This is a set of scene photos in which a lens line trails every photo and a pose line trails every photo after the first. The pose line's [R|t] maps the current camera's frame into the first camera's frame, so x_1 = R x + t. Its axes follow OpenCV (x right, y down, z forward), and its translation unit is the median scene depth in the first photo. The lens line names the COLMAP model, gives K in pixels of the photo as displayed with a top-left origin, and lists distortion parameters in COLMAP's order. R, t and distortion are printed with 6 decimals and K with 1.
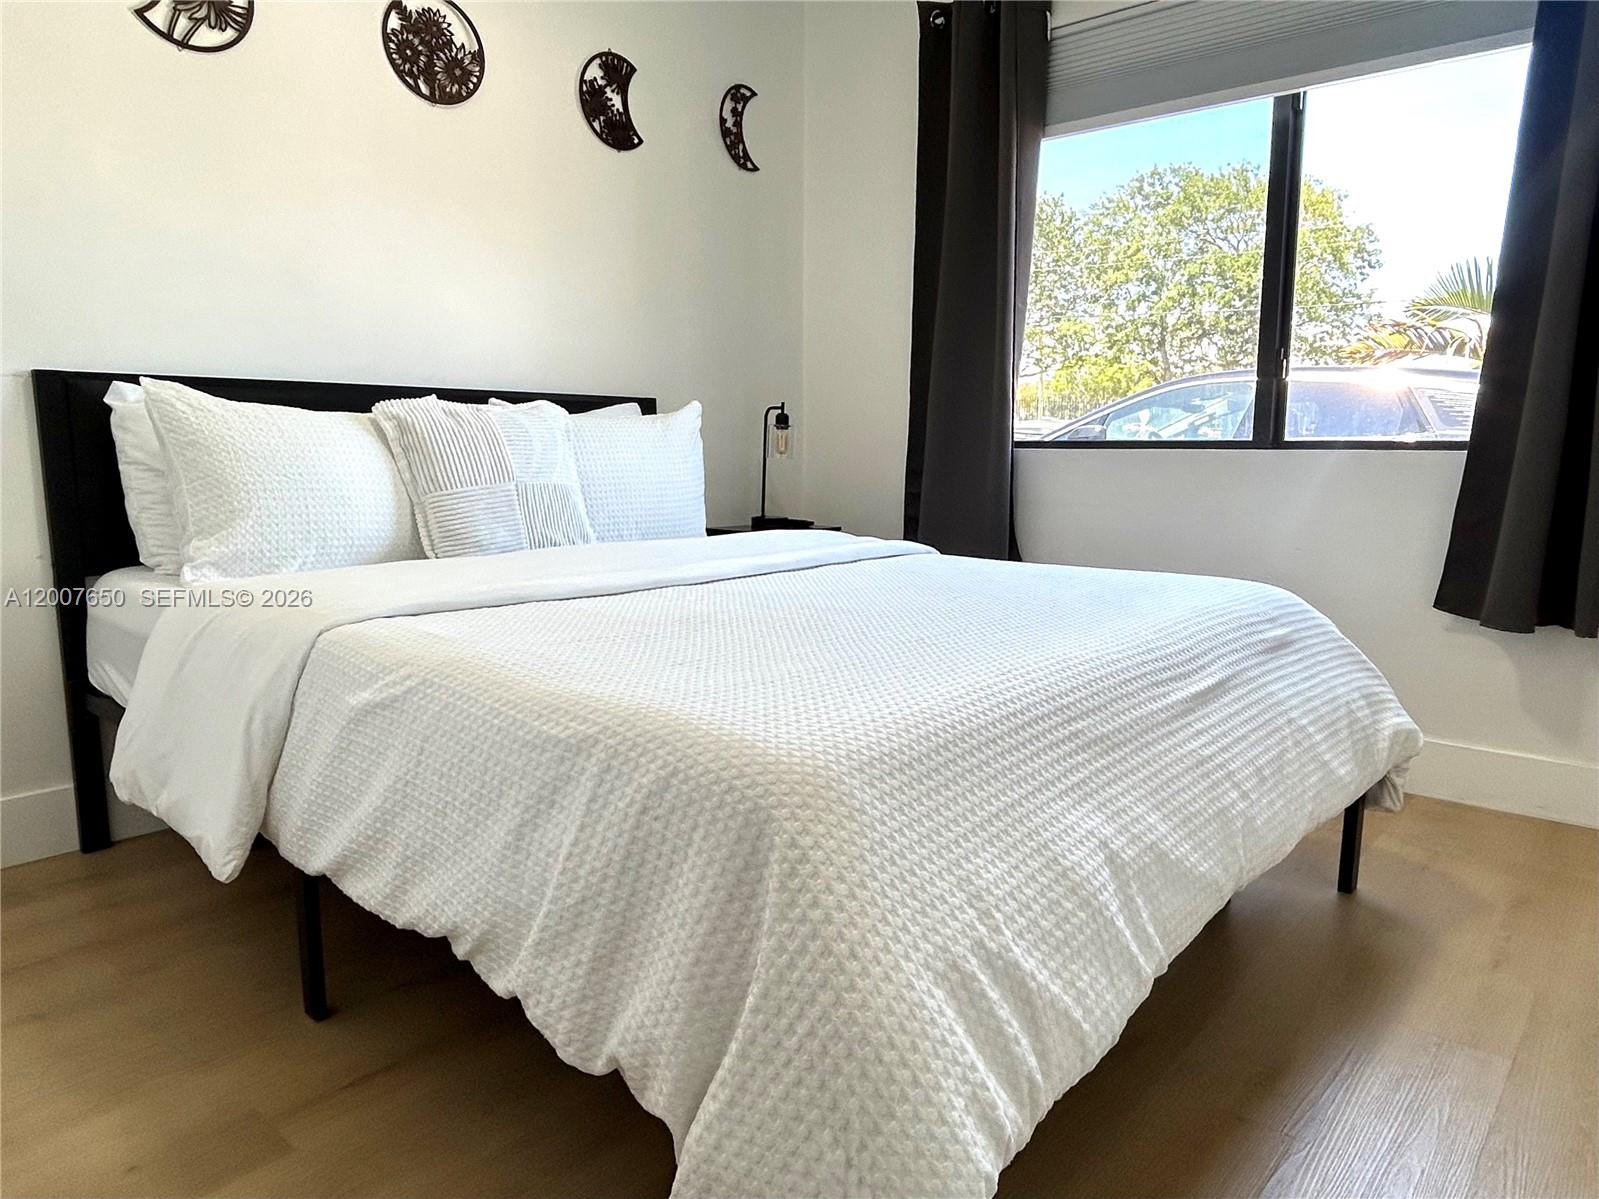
lens RADIAL K [[1075.4, 0, 801.7], [0, 1075.4, 599.5], [0, 0, 1]] dist [-0.002439, 0.002287]
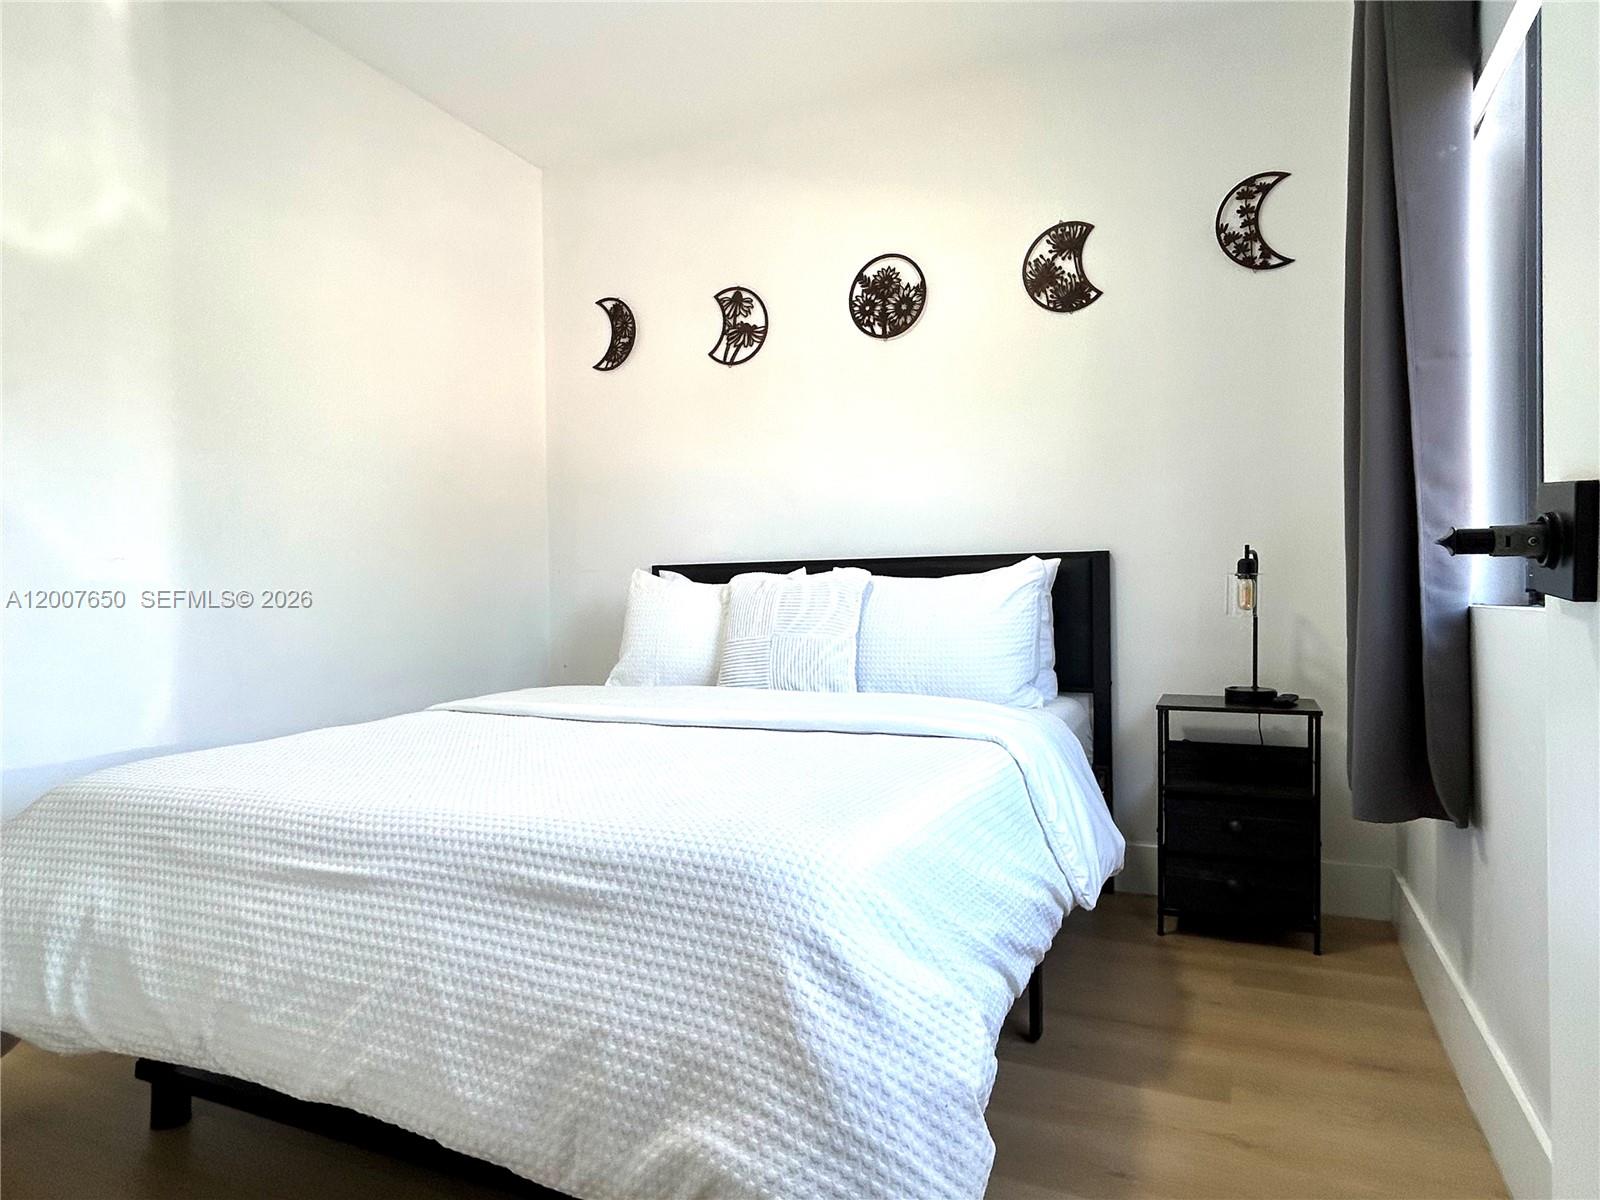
lens RADIAL K [[957.1, 0, 798.3], [0, 957.1, 610.5], [0, 0, 1]] dist [-0.003949, -0.001277]
pose [[0.272744, 0.008285, -0.962051, 0.721609], [-0.120867, 0.992335, -0.025720, -0.098145], [0.954464, 0.123296, 0.271655, 0.628028]]
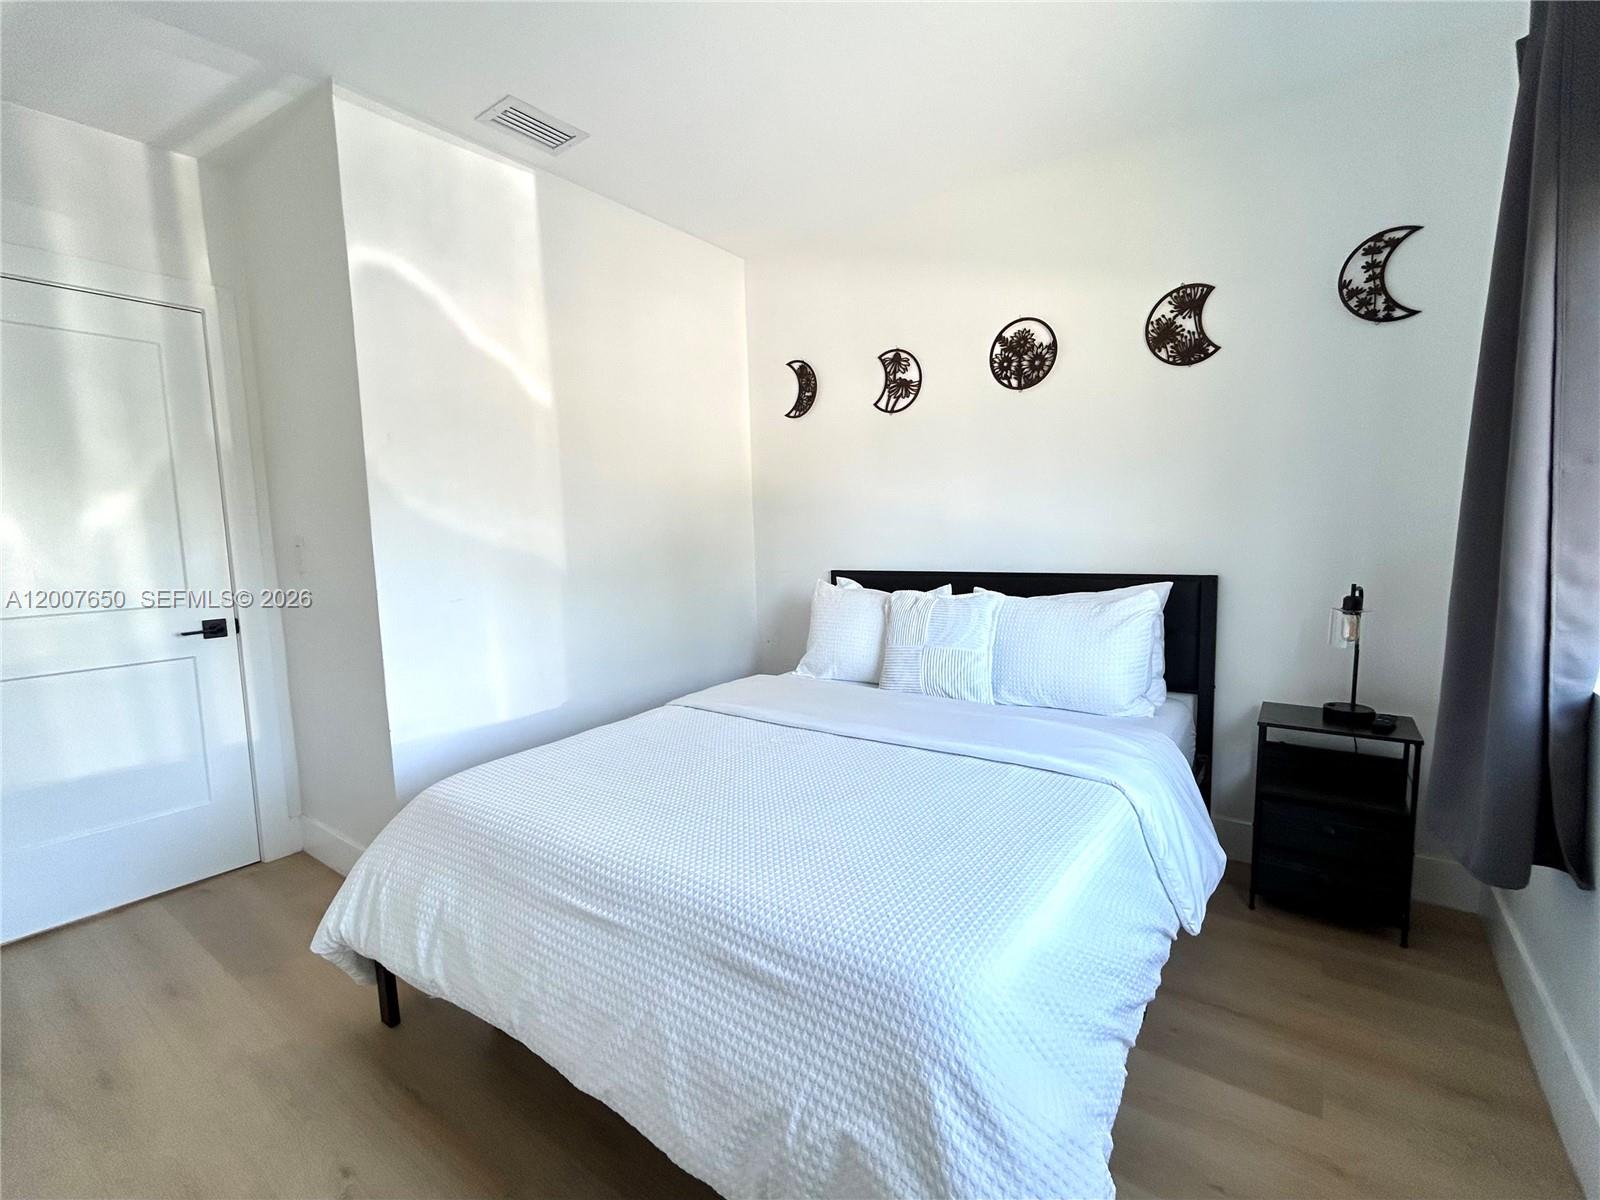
lens RADIAL K [[706.3, 0, 804.8], [0, 706.3, 606.4], [0, 0, 1]] dist [-0.002834, 0.002370]
pose [[0.080810, 0.106008, -0.991076, 0.663851], [-0.109497, 0.989254, 0.096885, -0.217633], [0.990697, 0.100690, 0.091550, 0.628453]]
